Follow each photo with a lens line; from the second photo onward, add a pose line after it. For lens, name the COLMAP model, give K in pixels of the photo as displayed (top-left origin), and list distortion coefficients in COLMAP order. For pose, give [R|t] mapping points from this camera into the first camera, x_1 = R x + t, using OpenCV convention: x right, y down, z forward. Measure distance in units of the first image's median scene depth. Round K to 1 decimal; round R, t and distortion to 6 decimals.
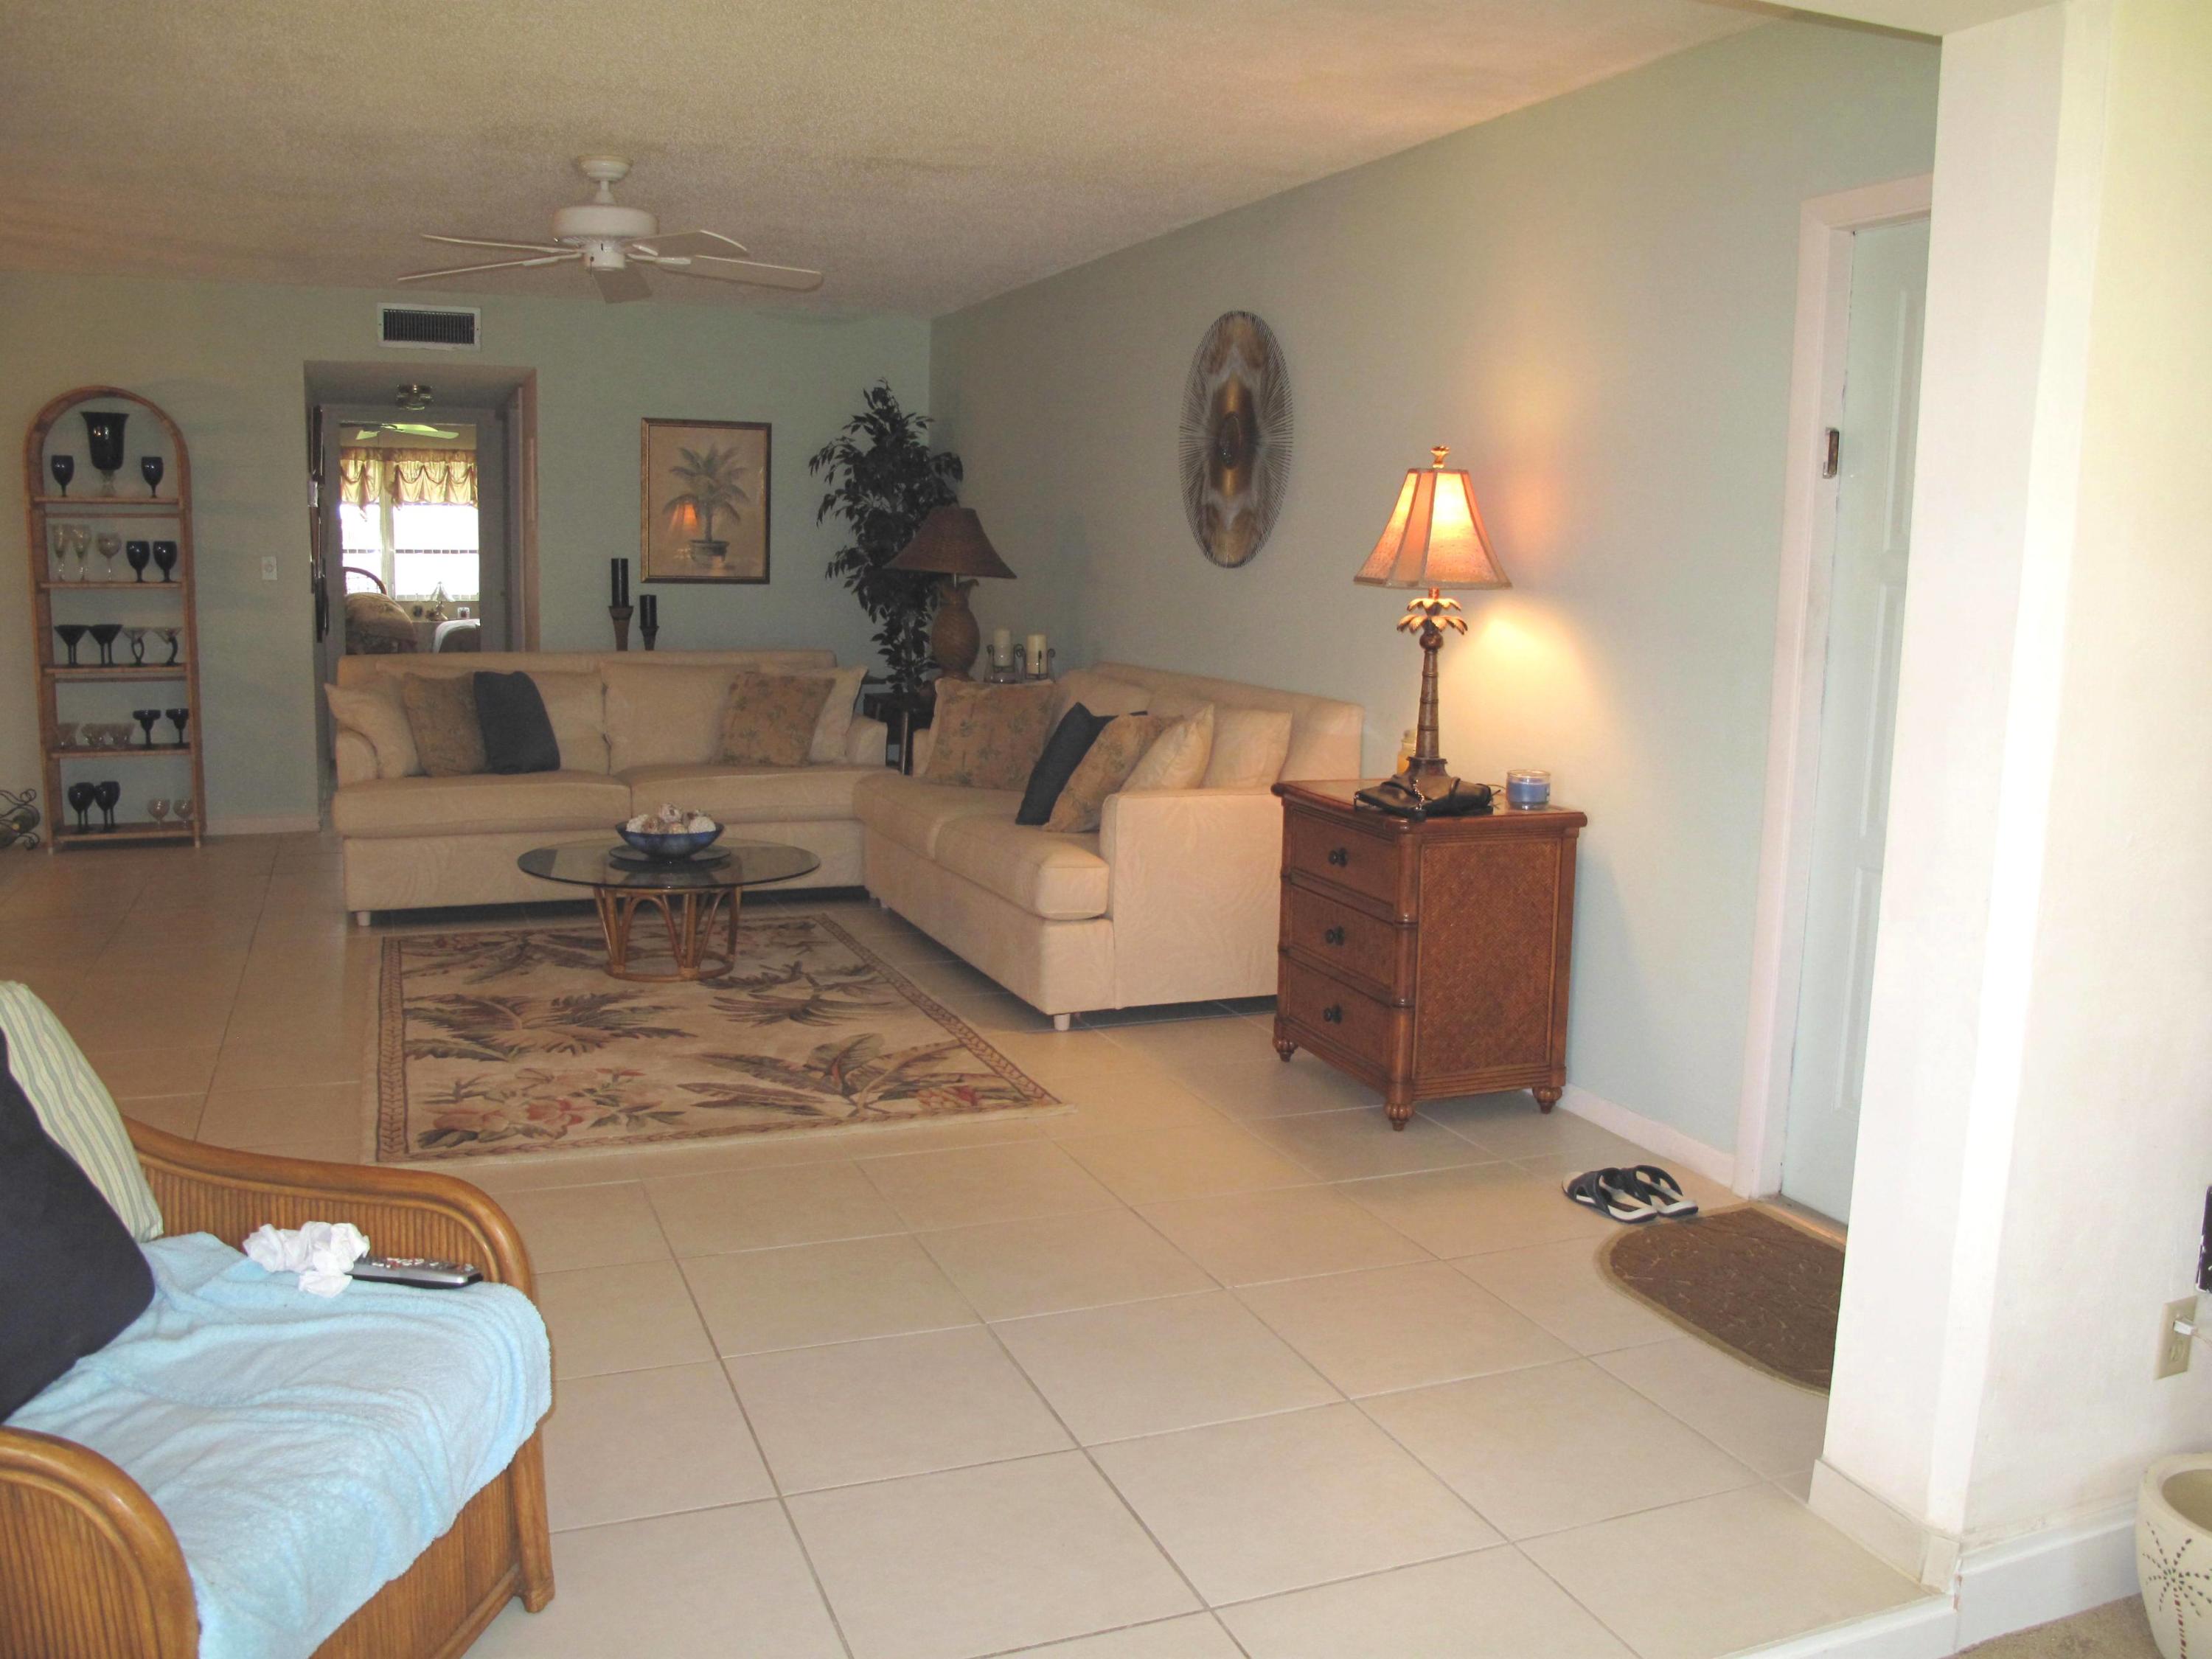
lens RADIAL K [[1852.9, 0, 1114.9], [0, 1852.9, 817.8], [0, 0, 1]] dist [-0.146021, 0.104741]
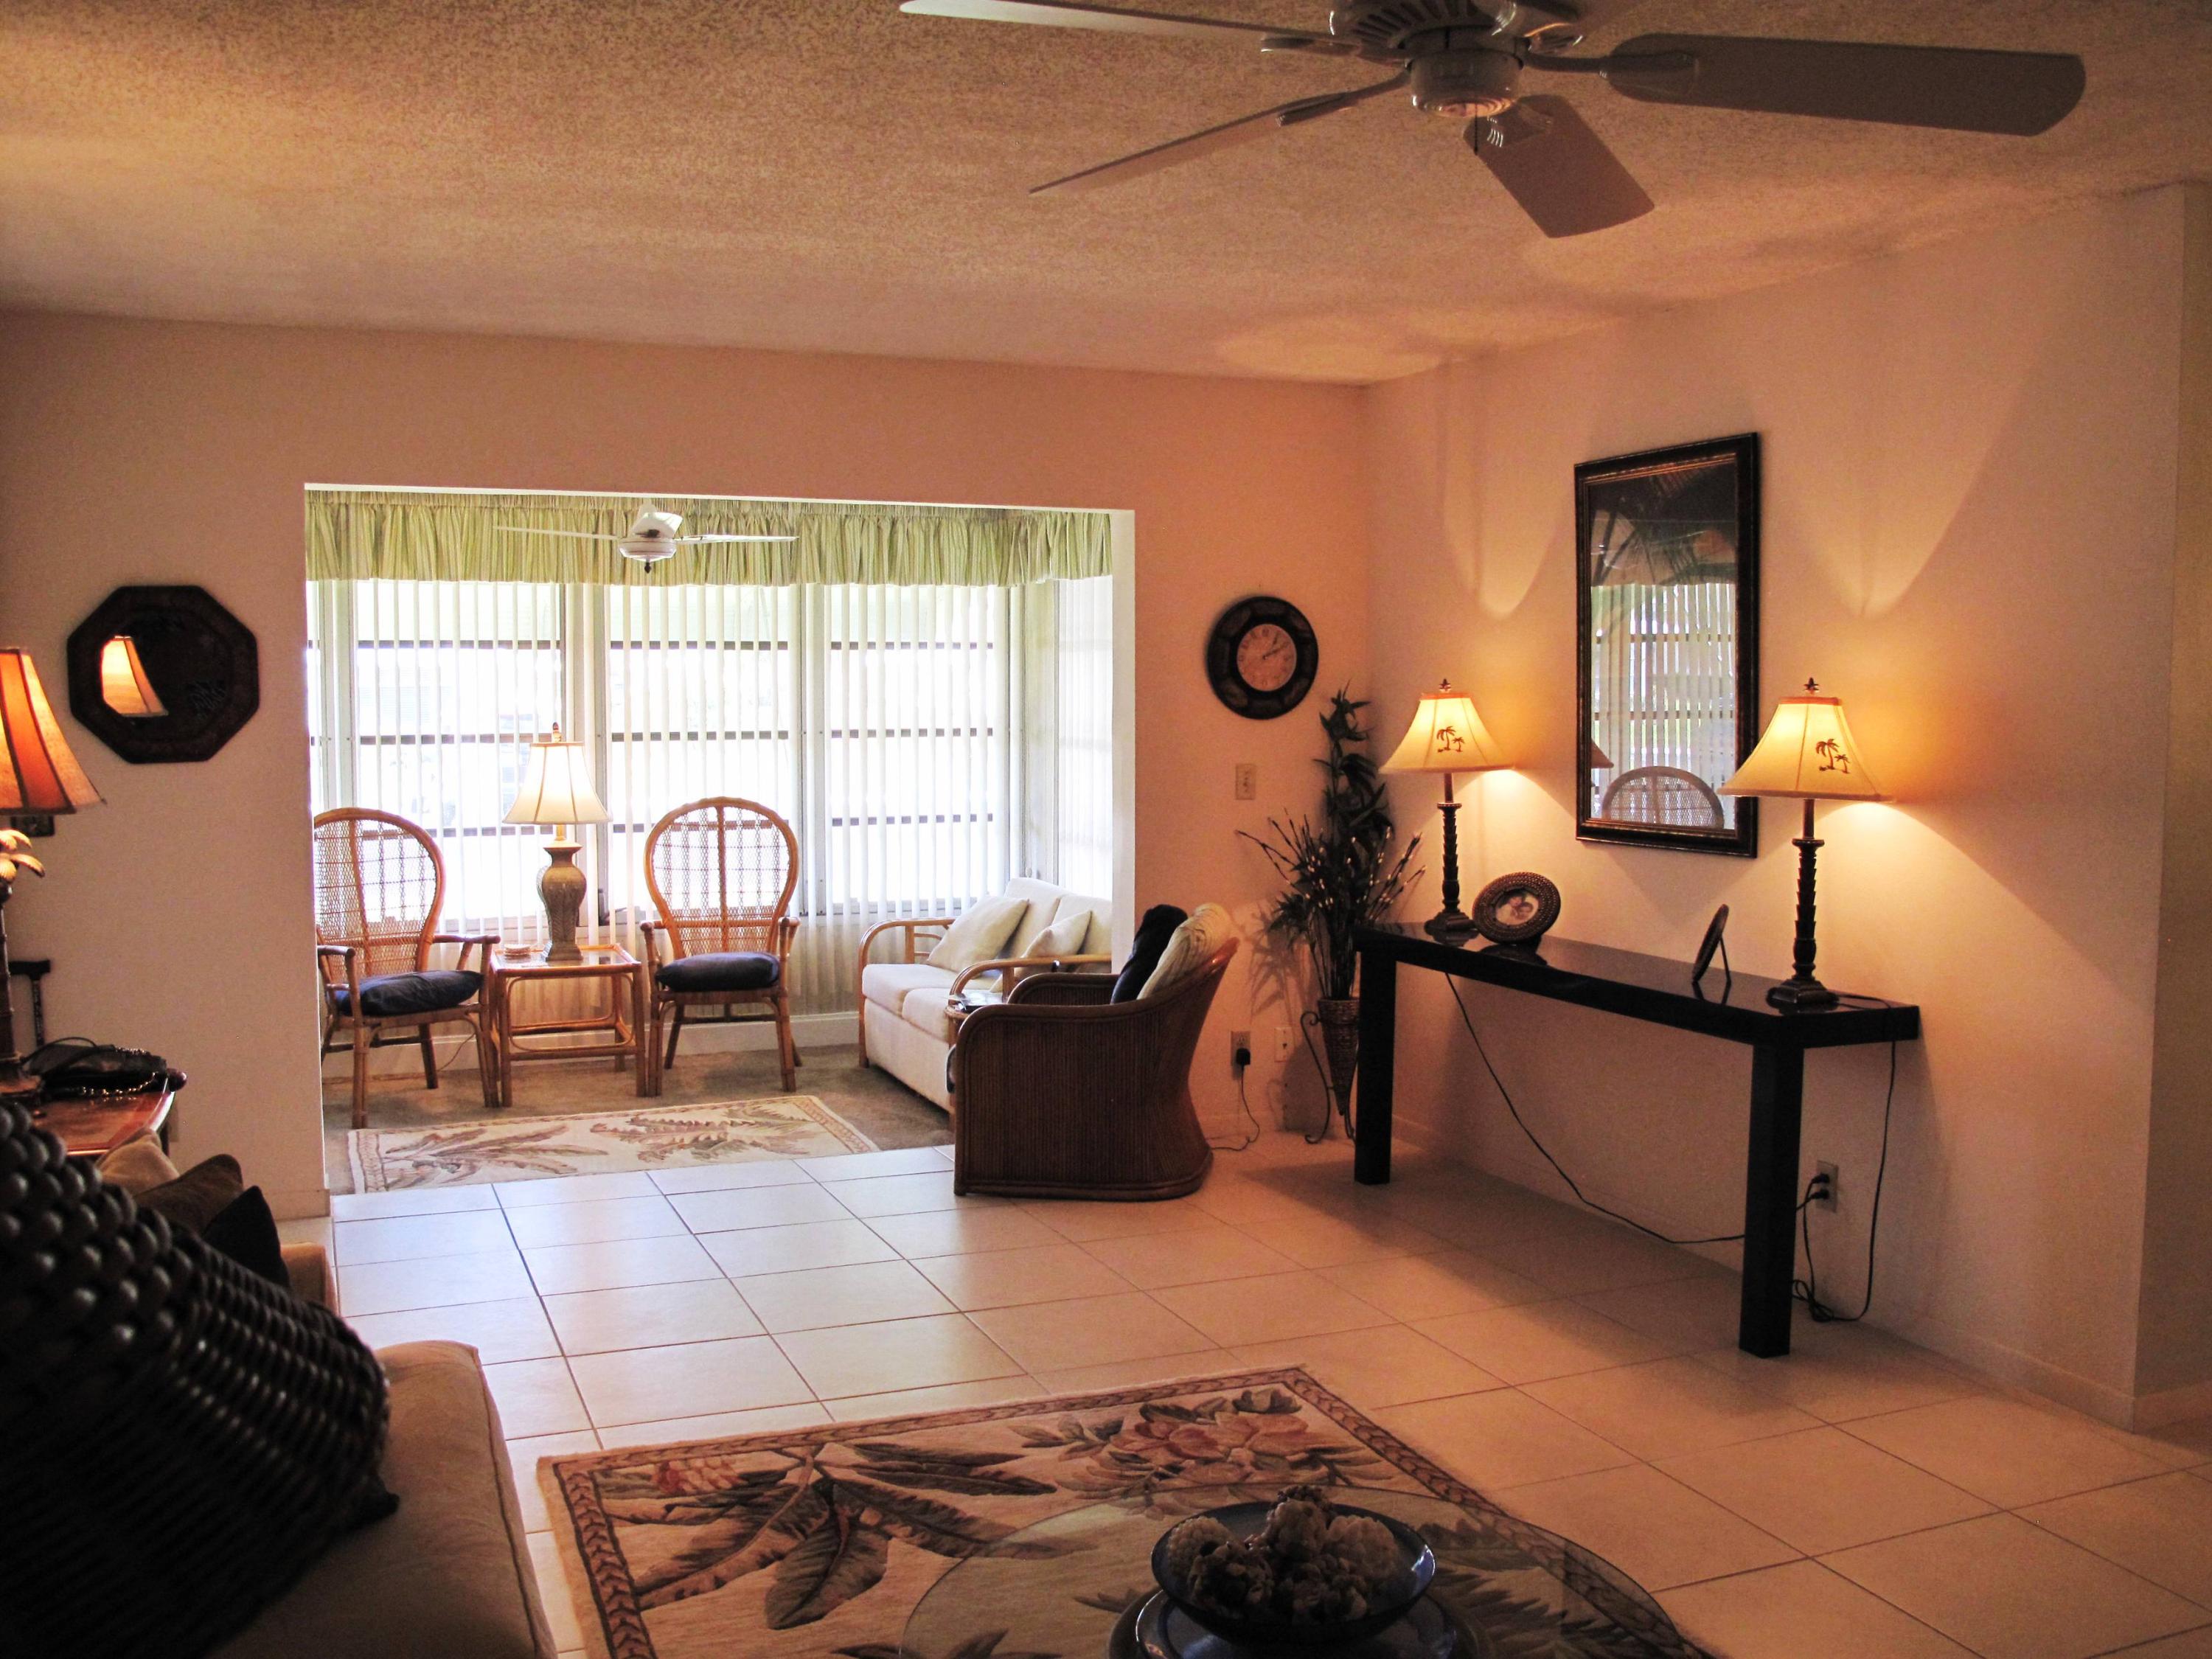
lens RADIAL K [[2013.3, 0, 1121.4], [0, 2013.3, 824.5], [0, 0, 1]] dist [-0.116713, 0.000000]
pose [[-0.999704, -0.023112, -0.007635, -0.220976], [-0.024218, 0.975946, 0.216665, -0.255901], [0.002443, 0.216786, -0.976216, 1.509135]]
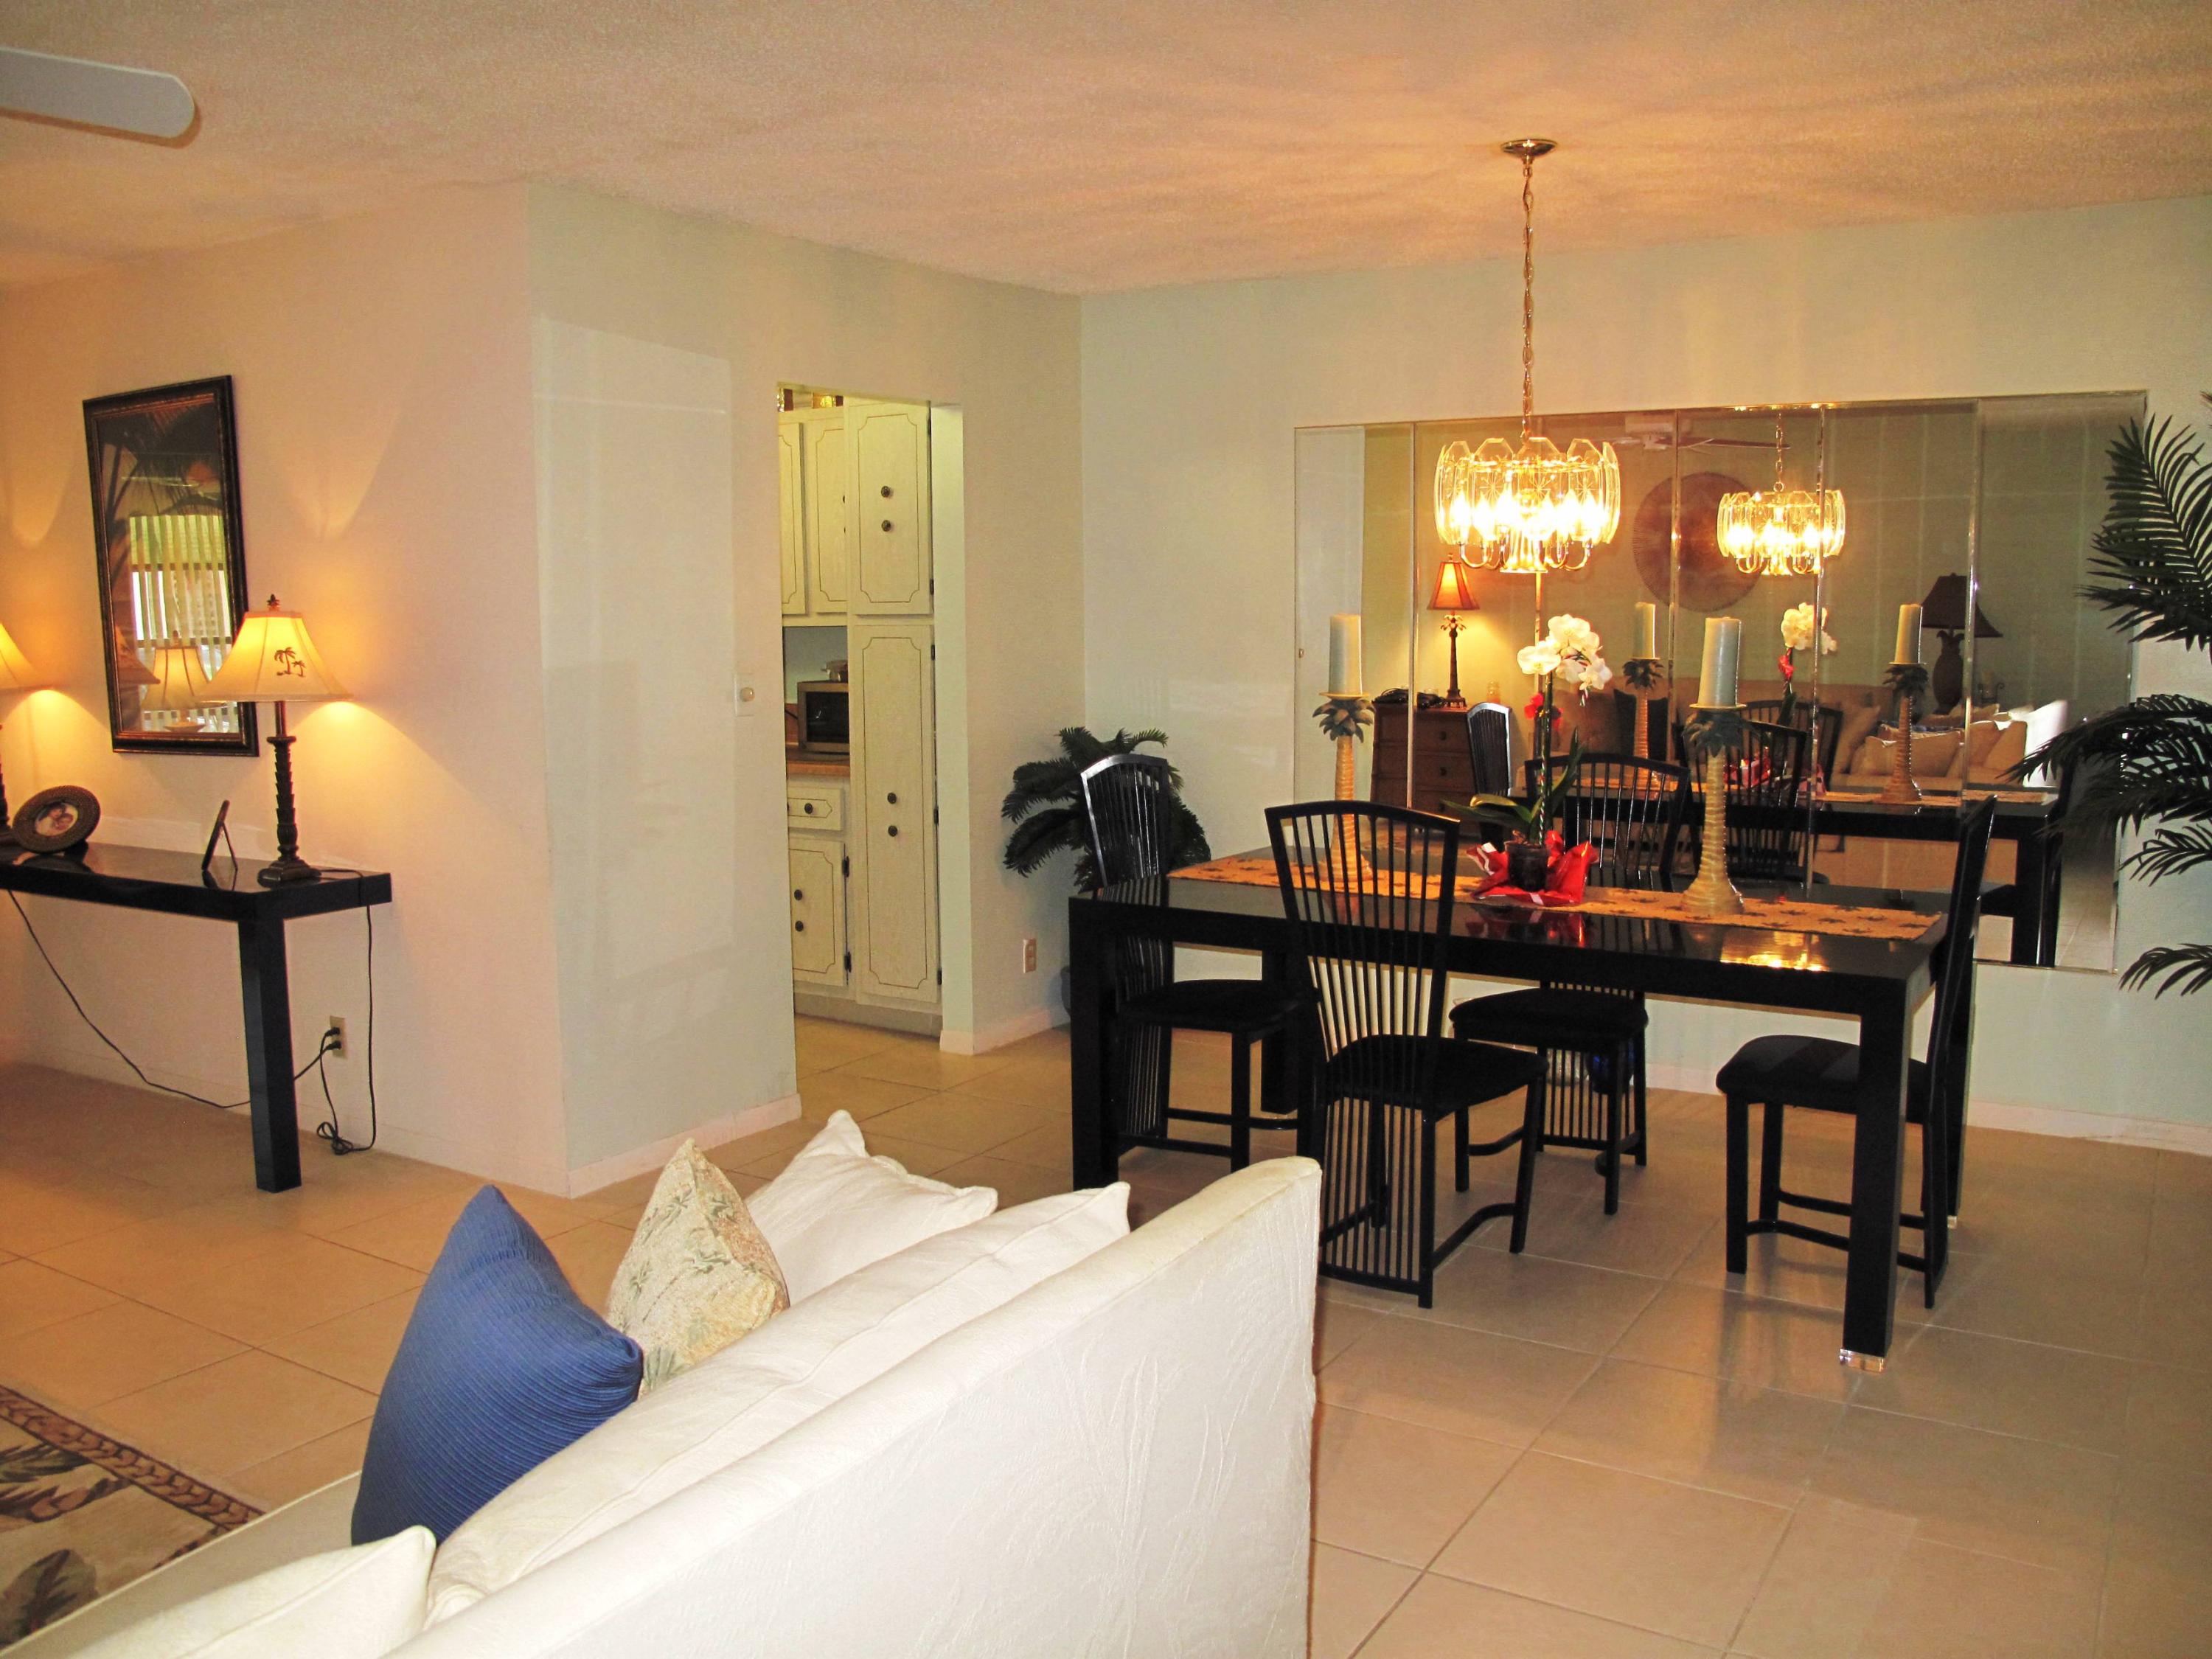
lens RADIAL K [[1852.9, 0, 1119.8], [0, 1852.9, 817.3], [0, 0, 1]] dist [-0.146021, 0.104741]
pose [[-0.808179, 0.059179, -0.585956, -0.337659], [-0.091596, 0.970202, 0.224319, -0.269366], [0.581770, 0.234961, -0.778676, 1.615280]]
